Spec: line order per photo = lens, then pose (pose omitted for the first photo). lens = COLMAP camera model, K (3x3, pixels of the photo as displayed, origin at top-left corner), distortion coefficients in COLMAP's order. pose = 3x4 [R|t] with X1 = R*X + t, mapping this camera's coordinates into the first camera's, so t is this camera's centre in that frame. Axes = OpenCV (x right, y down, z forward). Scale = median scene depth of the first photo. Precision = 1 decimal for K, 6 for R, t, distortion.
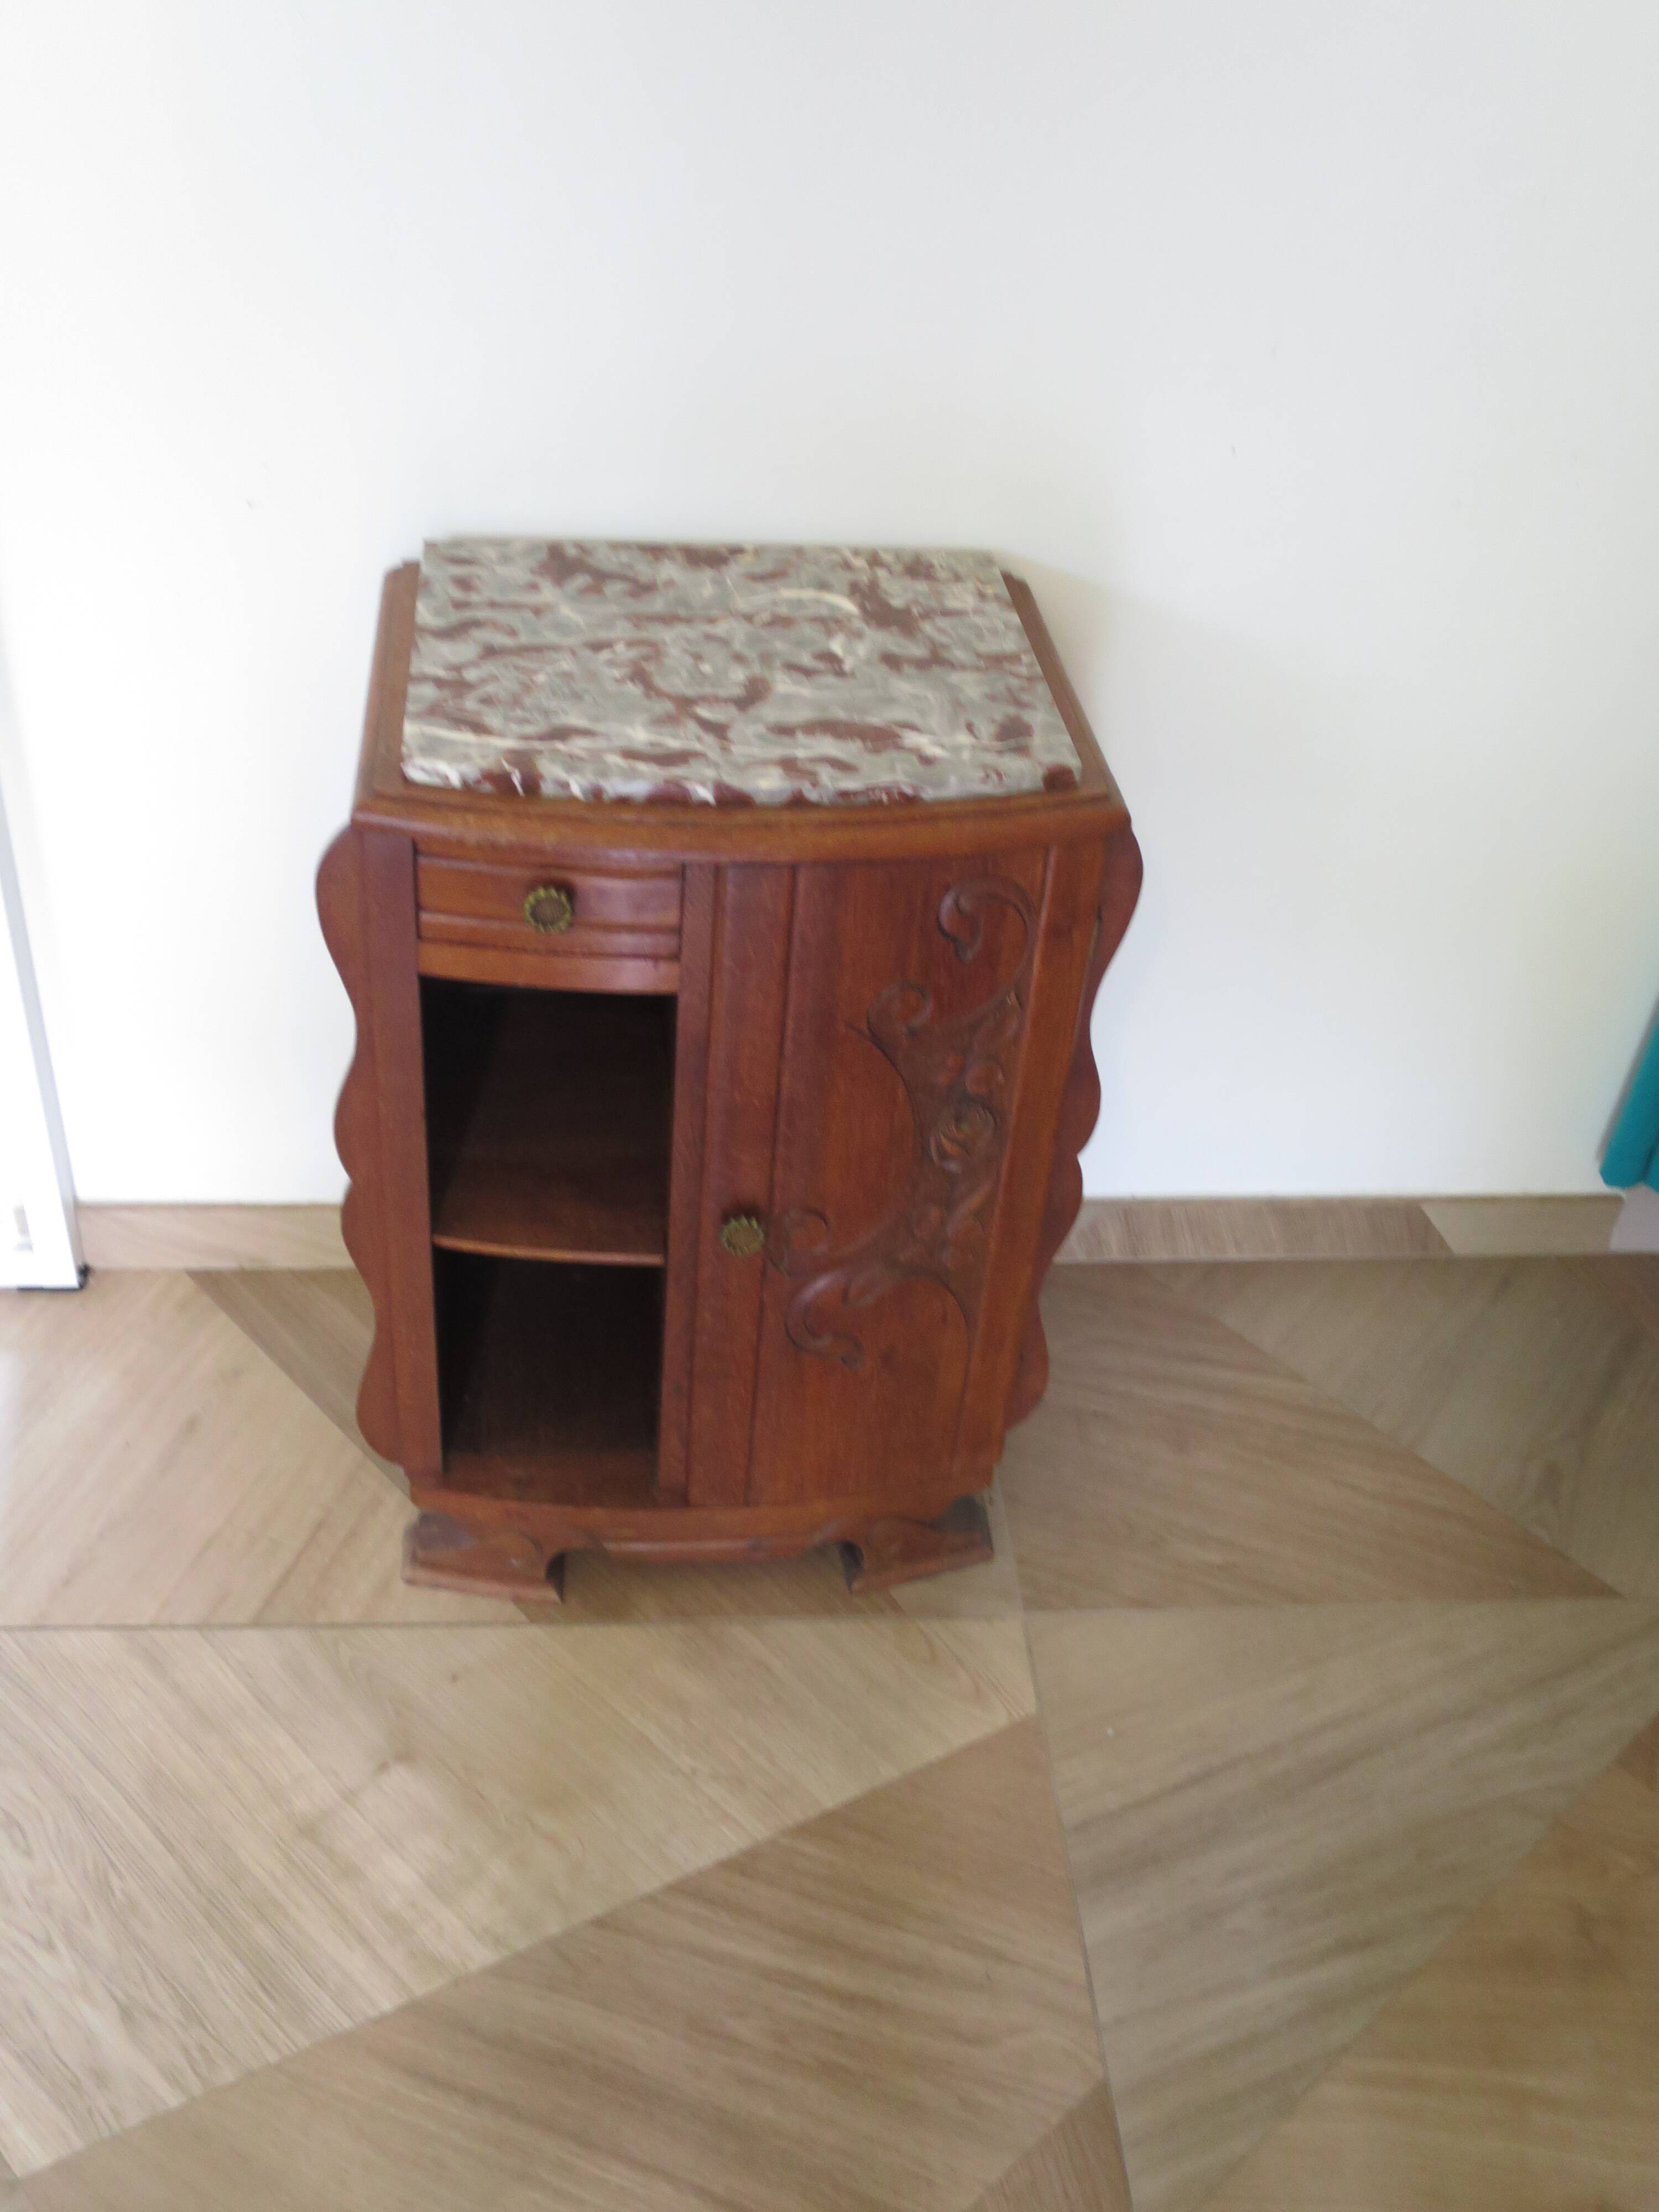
lens RADIAL K [[2103.4, 0, 829.5], [0, 2103.4, 1106.0], [0, 0, 1]] dist [-0.064385, 0.005683]
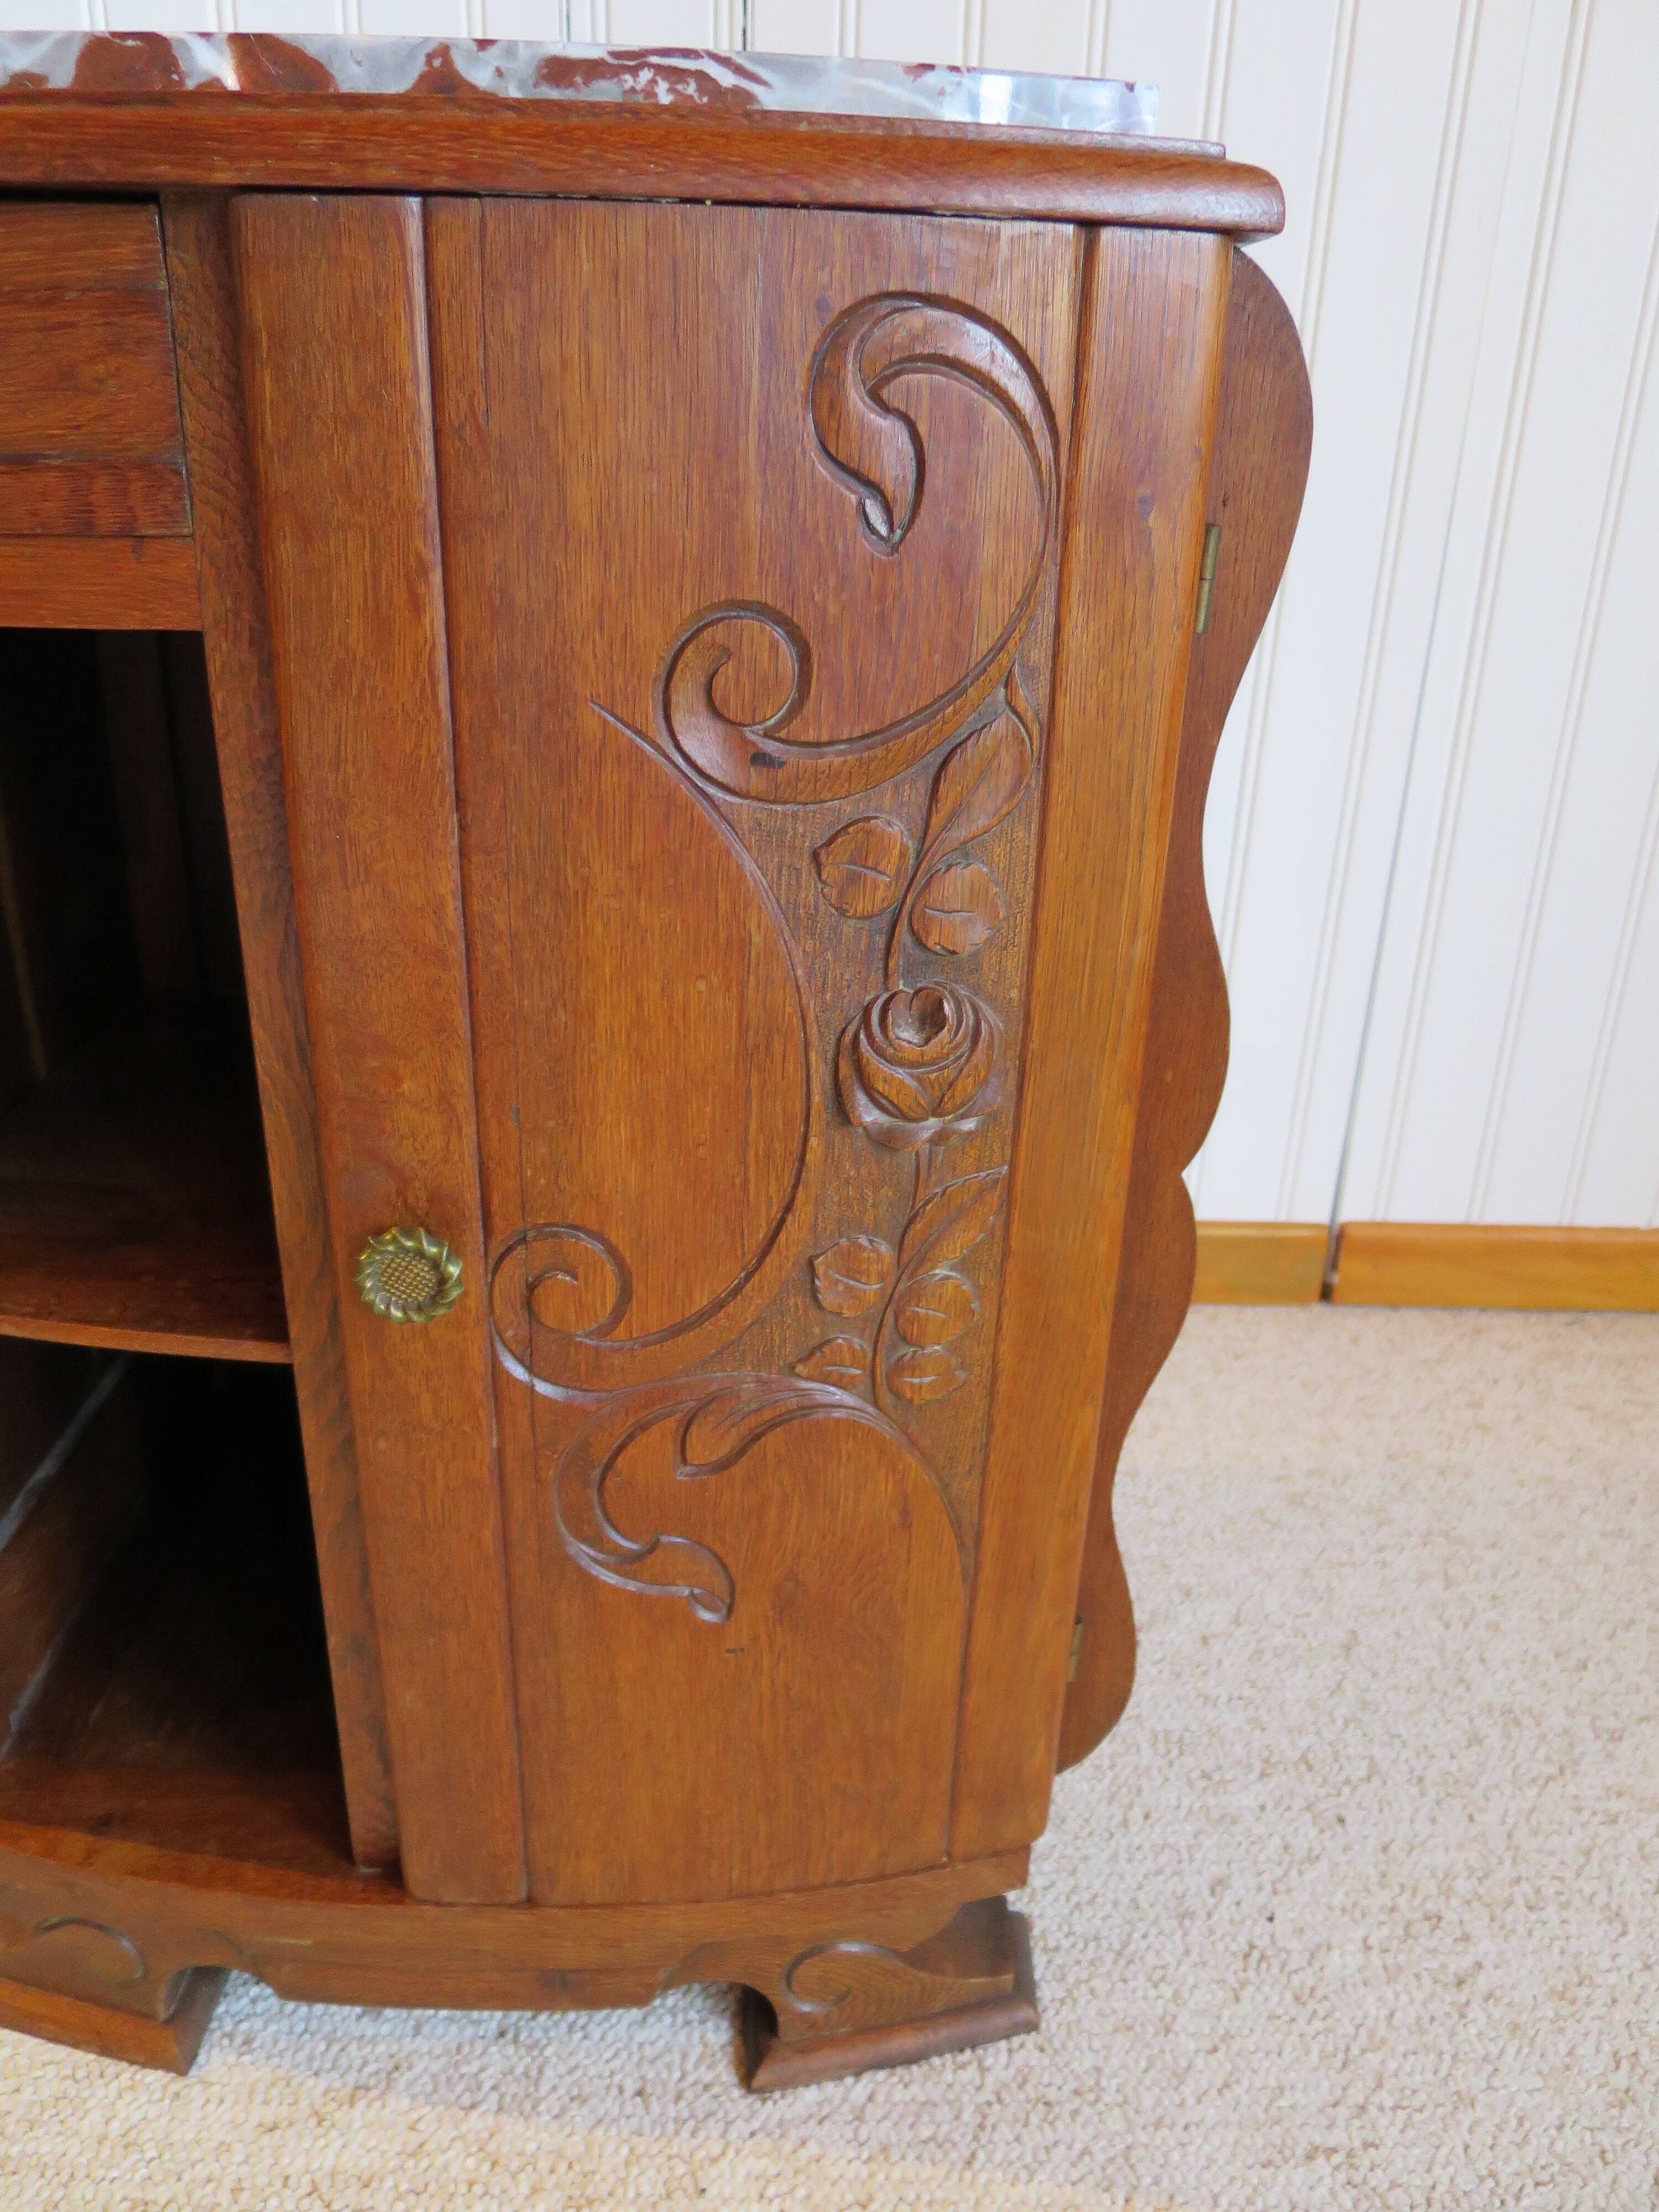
lens RADIAL K [[1587.7, 0, 832.9], [0, 1587.7, 1102.0], [0, 0, 1]] dist [-0.041377, 0.000280]
pose [[0.993394, 0.005803, -0.114611, 0.085519], [-0.032198, 0.972698, -0.229832, 0.100421], [0.110148, 0.232004, 0.966458, 0.688262]]
